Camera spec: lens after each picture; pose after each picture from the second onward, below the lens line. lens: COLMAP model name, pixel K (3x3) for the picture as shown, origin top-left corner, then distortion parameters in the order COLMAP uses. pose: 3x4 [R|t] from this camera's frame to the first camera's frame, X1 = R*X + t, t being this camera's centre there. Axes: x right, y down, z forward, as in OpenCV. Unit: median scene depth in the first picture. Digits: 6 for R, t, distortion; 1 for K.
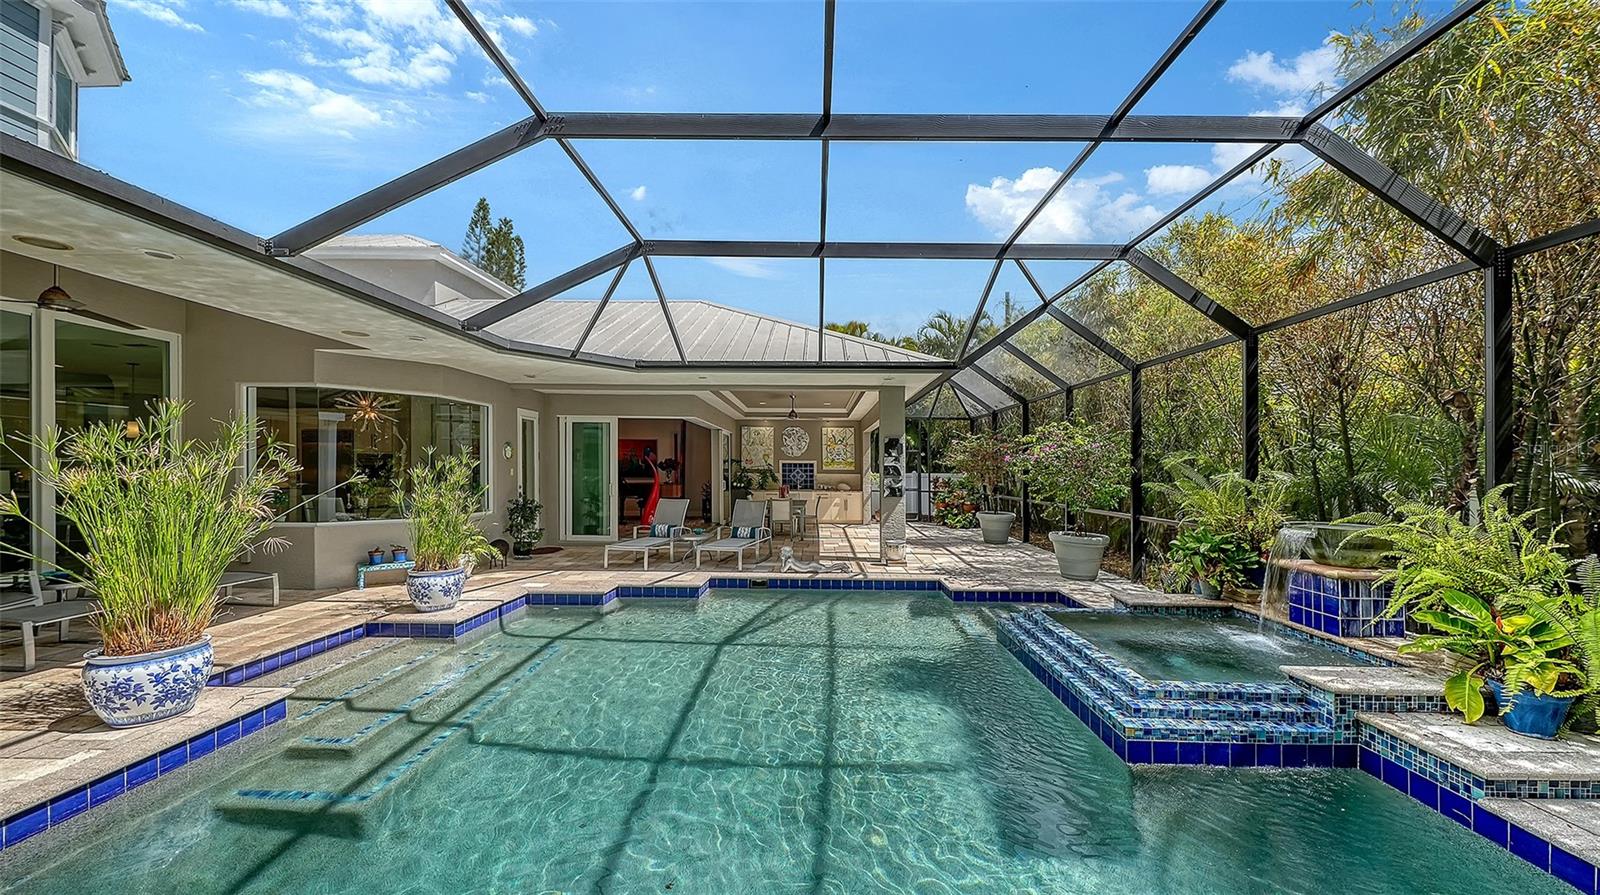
lens RADIAL K [[560.9, 0, 806.1], [0, 560.9, 470.8], [0, 0, 1]] dist [-0.003418, -0.000021]
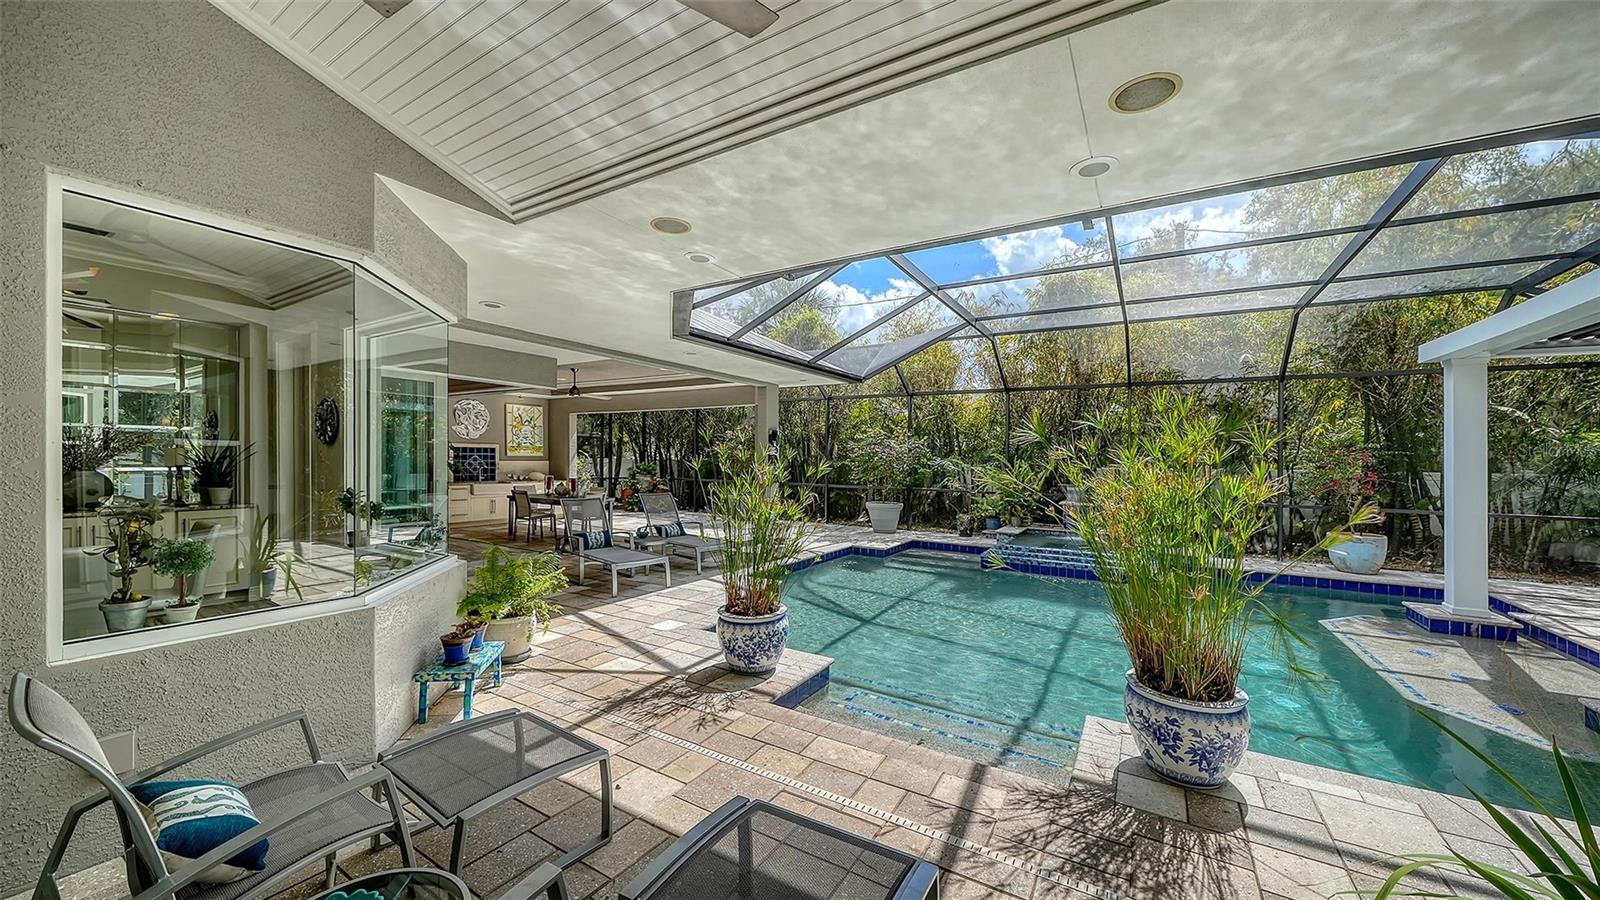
lens RADIAL K [[562.6, 0, 800.0], [0, 562.6, 450.0], [0, 0, 1]] dist [-0.001657, -0.002489]
pose [[0.506629, 0.015130, 0.862032, -0.900257], [-0.005688, 0.999883, -0.014206, -0.002340], [-0.862146, 0.002294, 0.506655, 0.444380]]
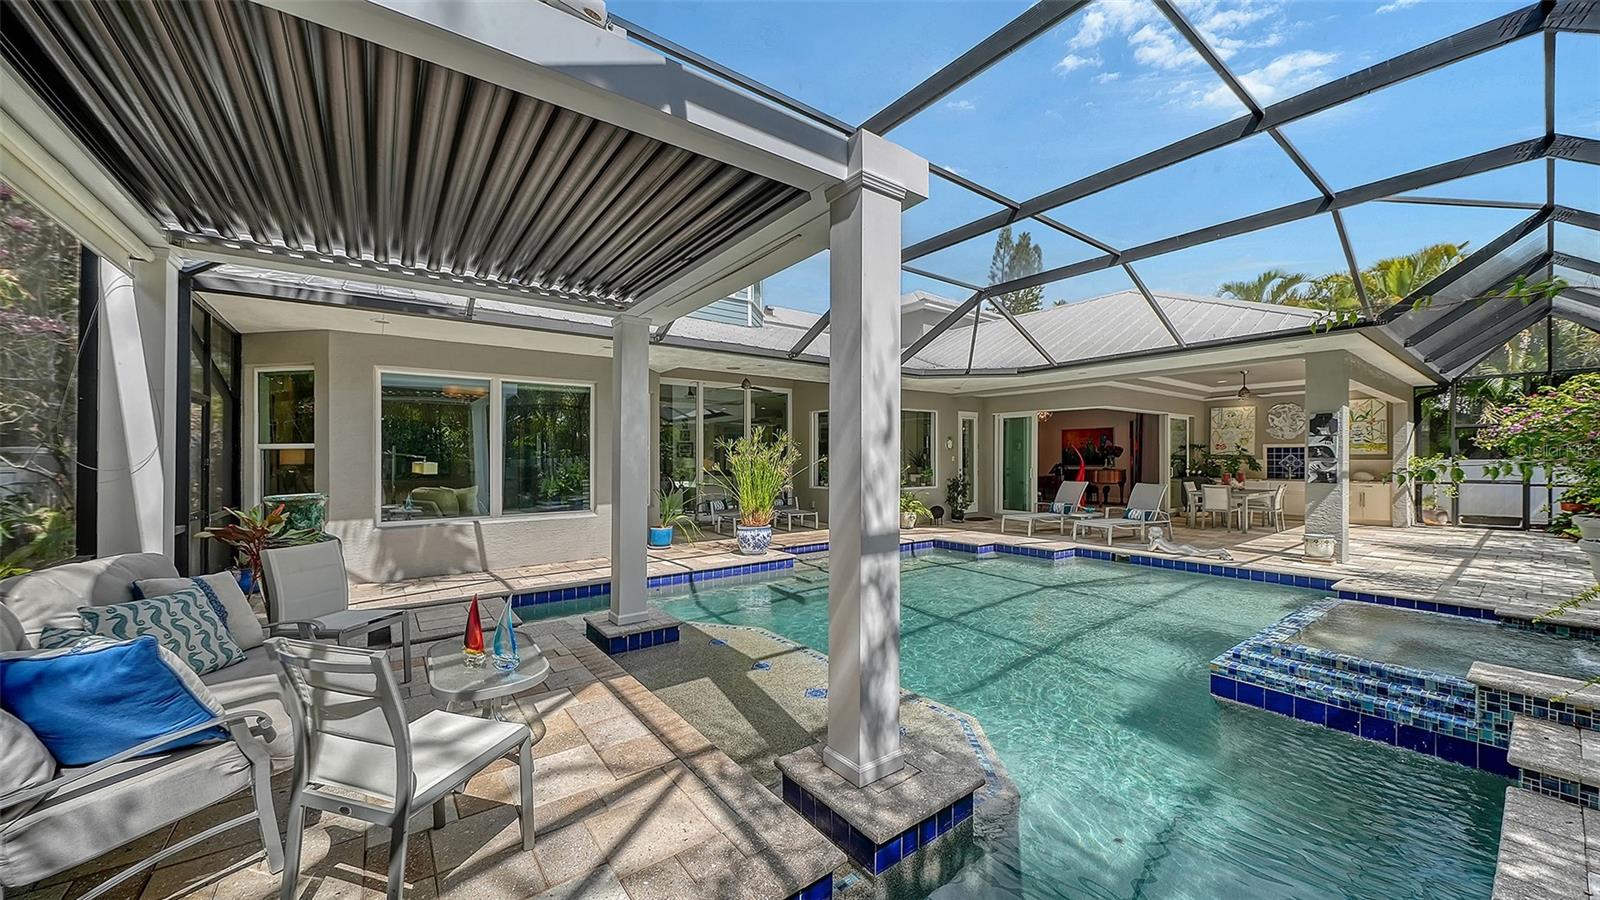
lens RADIAL K [[562.6, 0, 800.0], [0, 562.6, 450.0], [0, 0, 1]] dist [-0.001657, -0.002489]
pose [[0.613692, -0.022520, -0.789225, 0.398835], [0.004326, 0.999674, -0.025161, 0.017042], [0.789534, 0.012027, 0.613589, -0.161308]]
